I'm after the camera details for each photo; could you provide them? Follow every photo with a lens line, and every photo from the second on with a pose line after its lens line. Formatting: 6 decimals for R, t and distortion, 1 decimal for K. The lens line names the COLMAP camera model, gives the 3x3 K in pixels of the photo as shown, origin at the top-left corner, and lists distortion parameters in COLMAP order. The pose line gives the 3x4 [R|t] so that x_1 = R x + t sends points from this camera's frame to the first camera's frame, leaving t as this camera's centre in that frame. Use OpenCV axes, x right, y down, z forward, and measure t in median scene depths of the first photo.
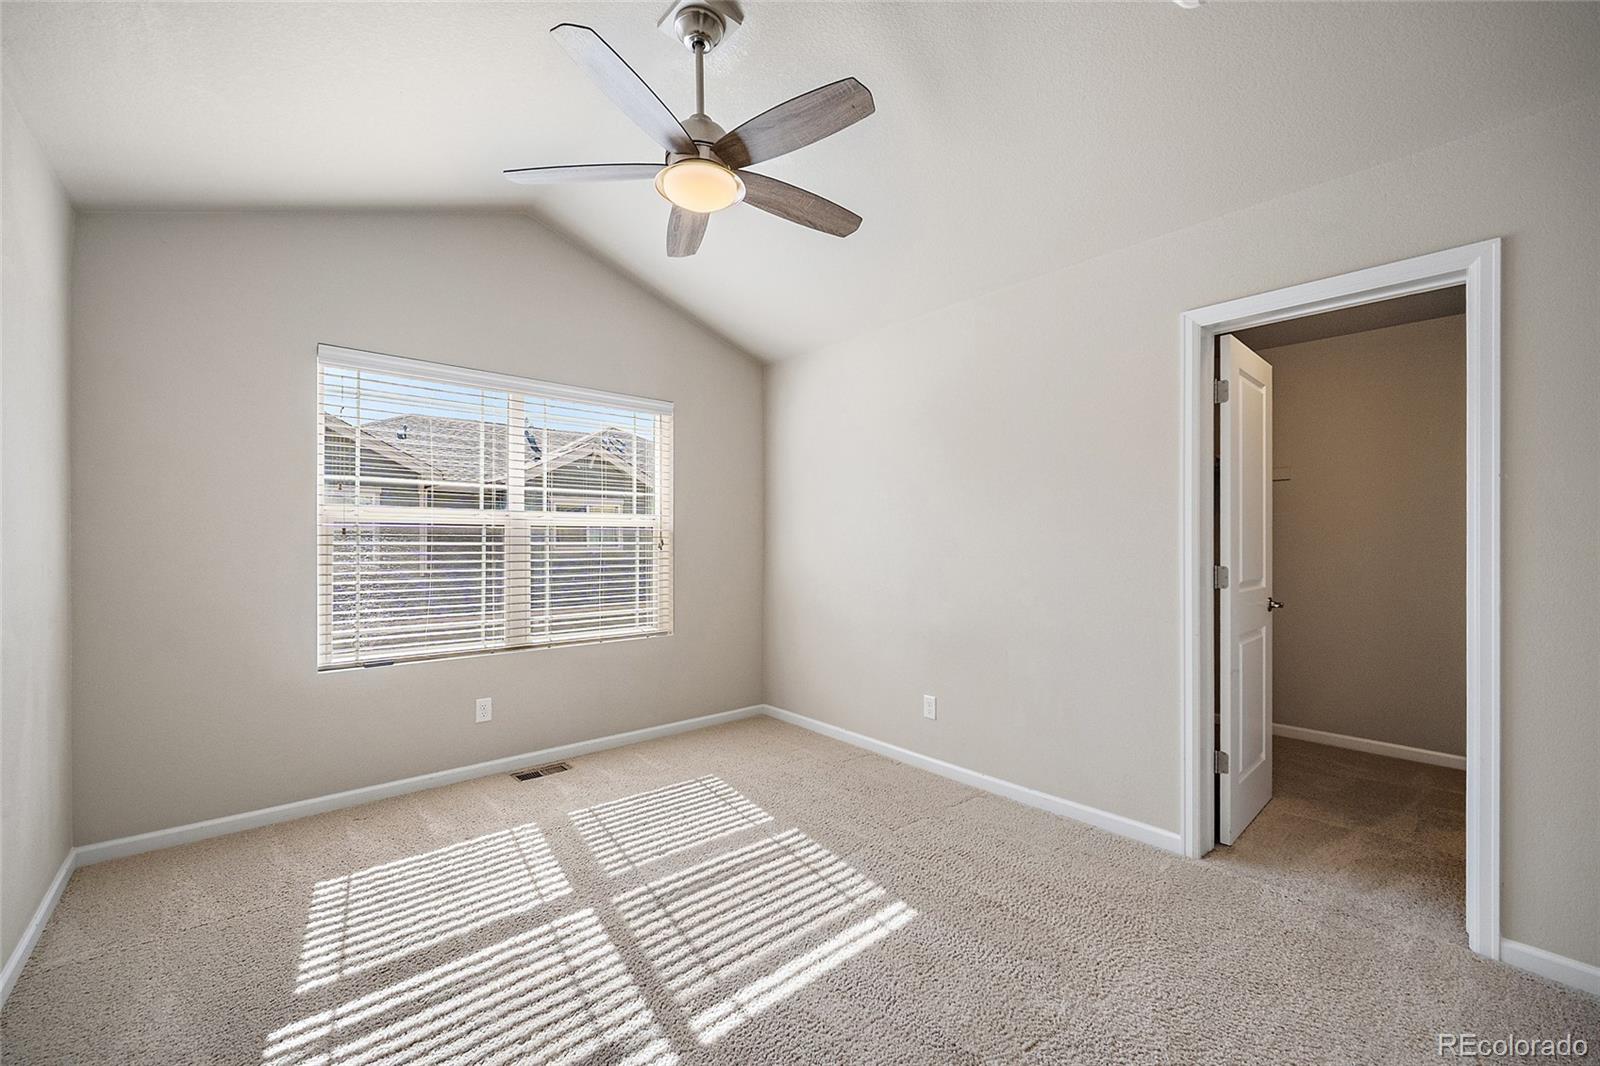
lens RADIAL K [[635.4, 0, 787.6], [0, 635.4, 538.8], [0, 0, 1]] dist [-0.005101, 0.001093]
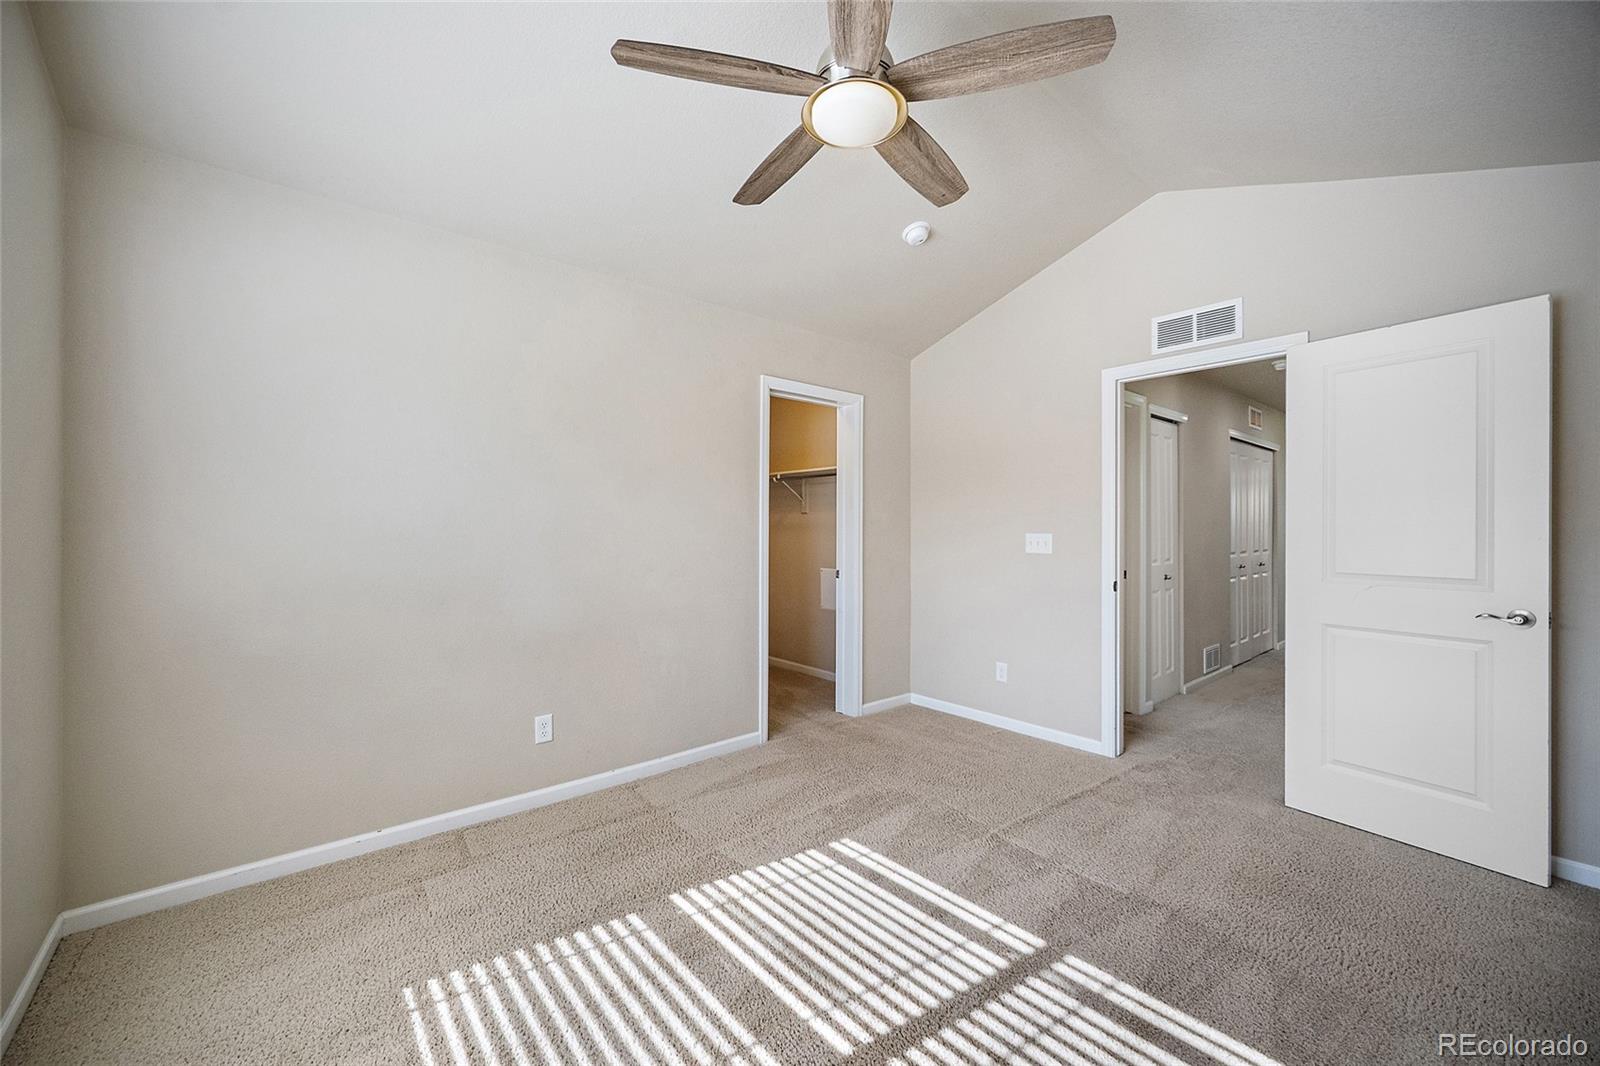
lens RADIAL K [[635.4, 0, 787.9], [0, 635.4, 528.0], [0, 0, 1]] dist [-0.005101, 0.001093]
pose [[0.010491, -0.003567, 0.999939, -0.938617], [-0.002888, 0.999989, 0.003598, -0.007578], [-0.999941, -0.002926, 0.010481, 1.024587]]
